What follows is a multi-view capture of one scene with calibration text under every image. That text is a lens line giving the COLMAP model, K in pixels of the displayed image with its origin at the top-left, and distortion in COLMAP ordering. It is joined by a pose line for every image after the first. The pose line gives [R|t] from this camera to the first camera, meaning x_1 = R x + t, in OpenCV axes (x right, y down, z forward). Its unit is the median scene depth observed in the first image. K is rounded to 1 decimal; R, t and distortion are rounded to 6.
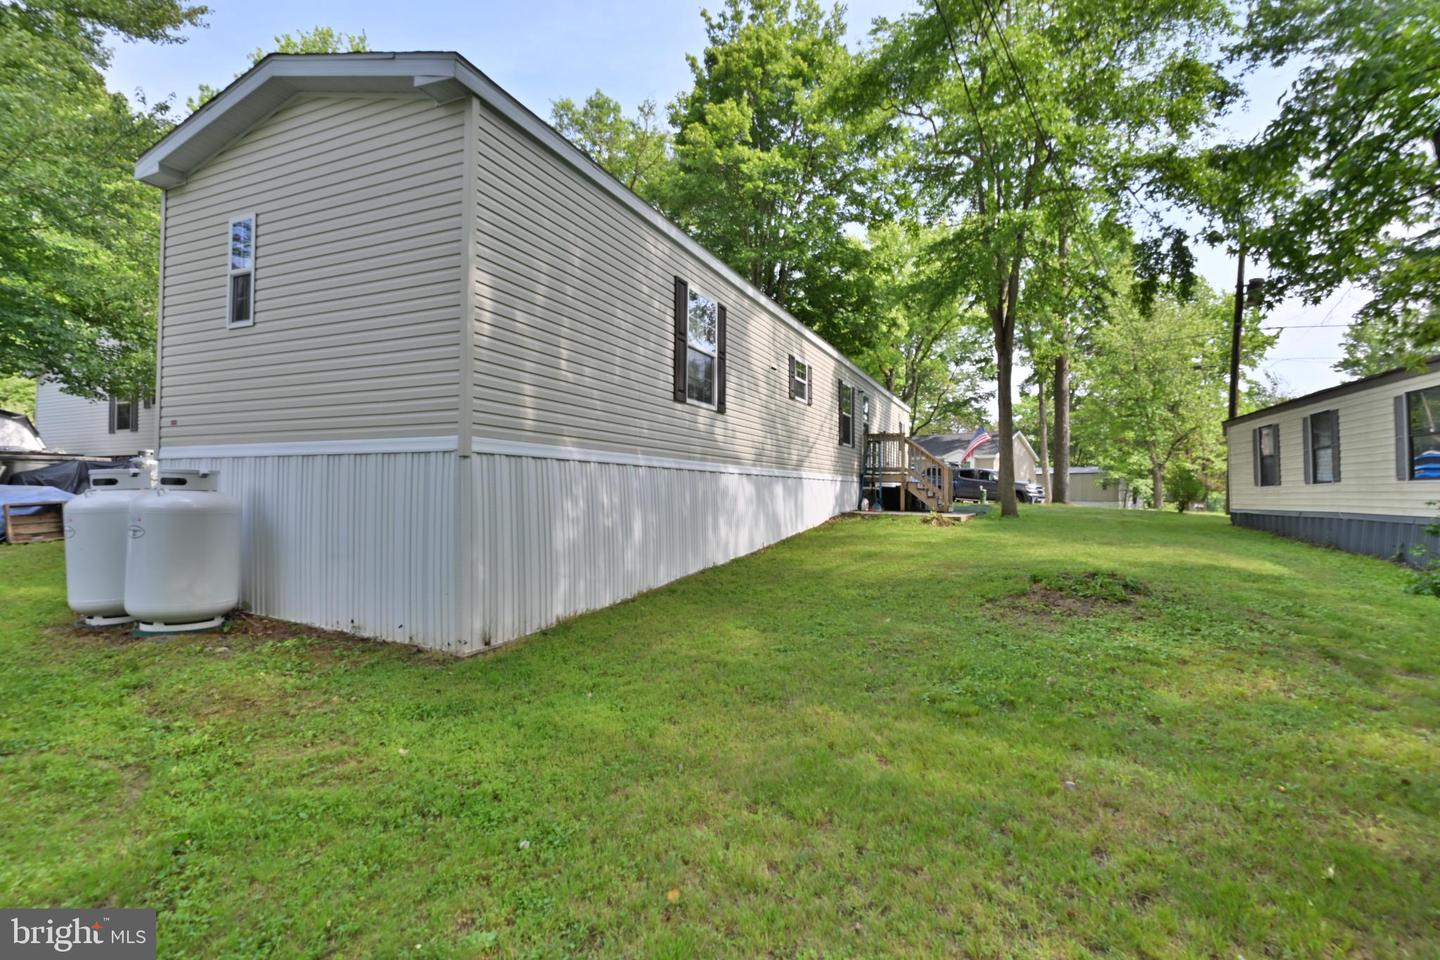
lens RADIAL K [[681.7, 0, 716.7], [0, 681.7, 476.7], [0, 0, 1]] dist [-0.001963, 0.001179]
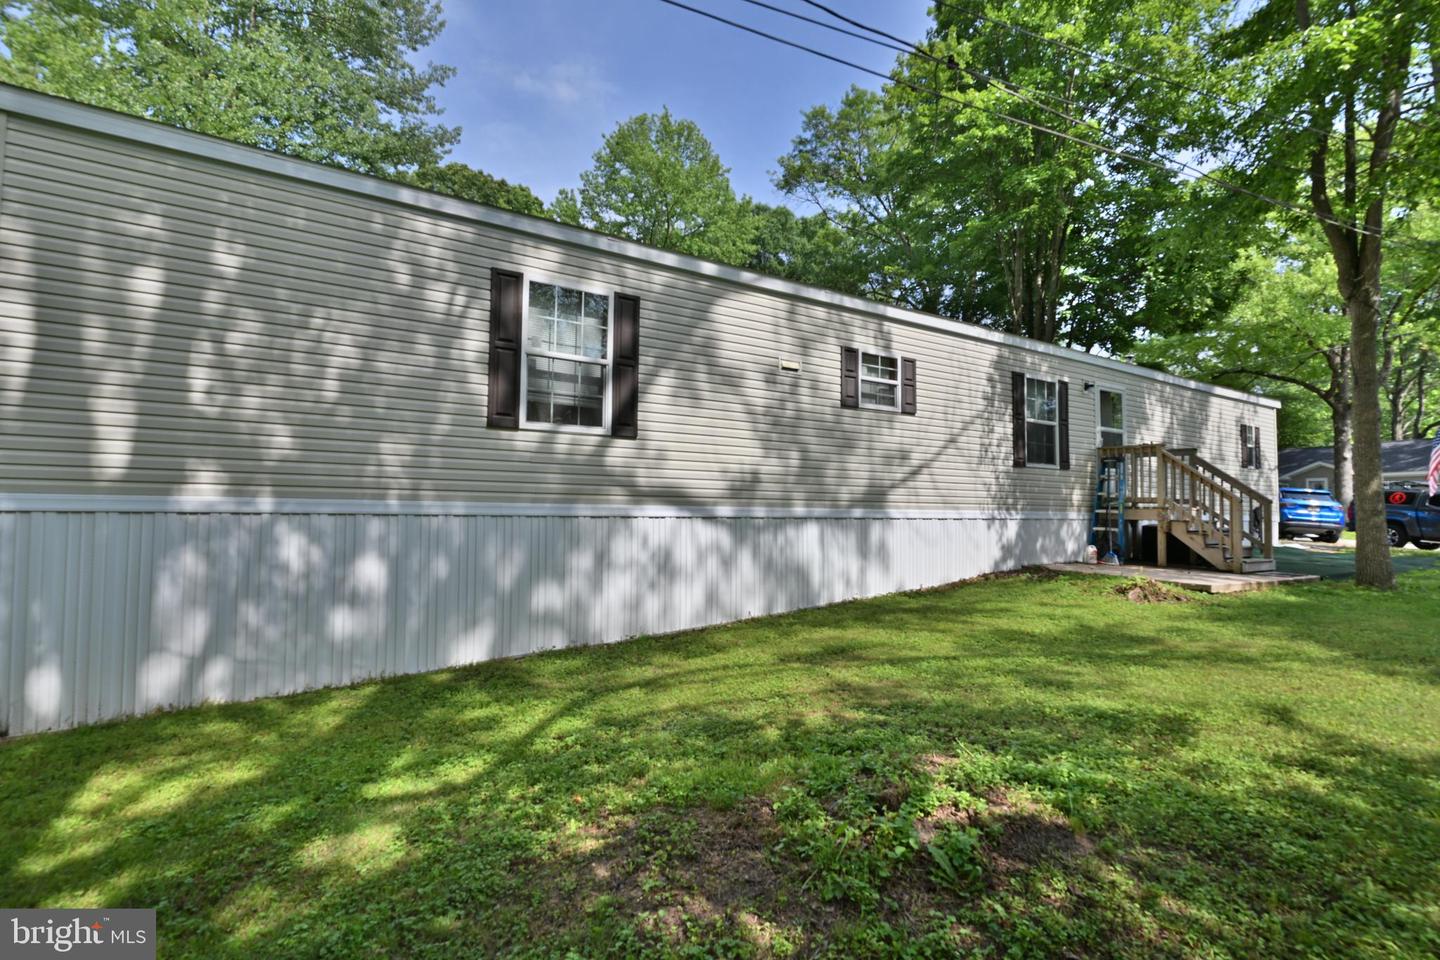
lens RADIAL K [[681.7, 0, 720.1], [0, 681.7, 479.7], [0, 0, 1]] dist [-0.001963, 0.001179]
pose [[0.846401, -0.014621, -0.532346, 0.288893], [-0.001469, 0.999555, -0.029790, -0.013175], [0.532545, 0.025996, 0.846003, 0.252644]]
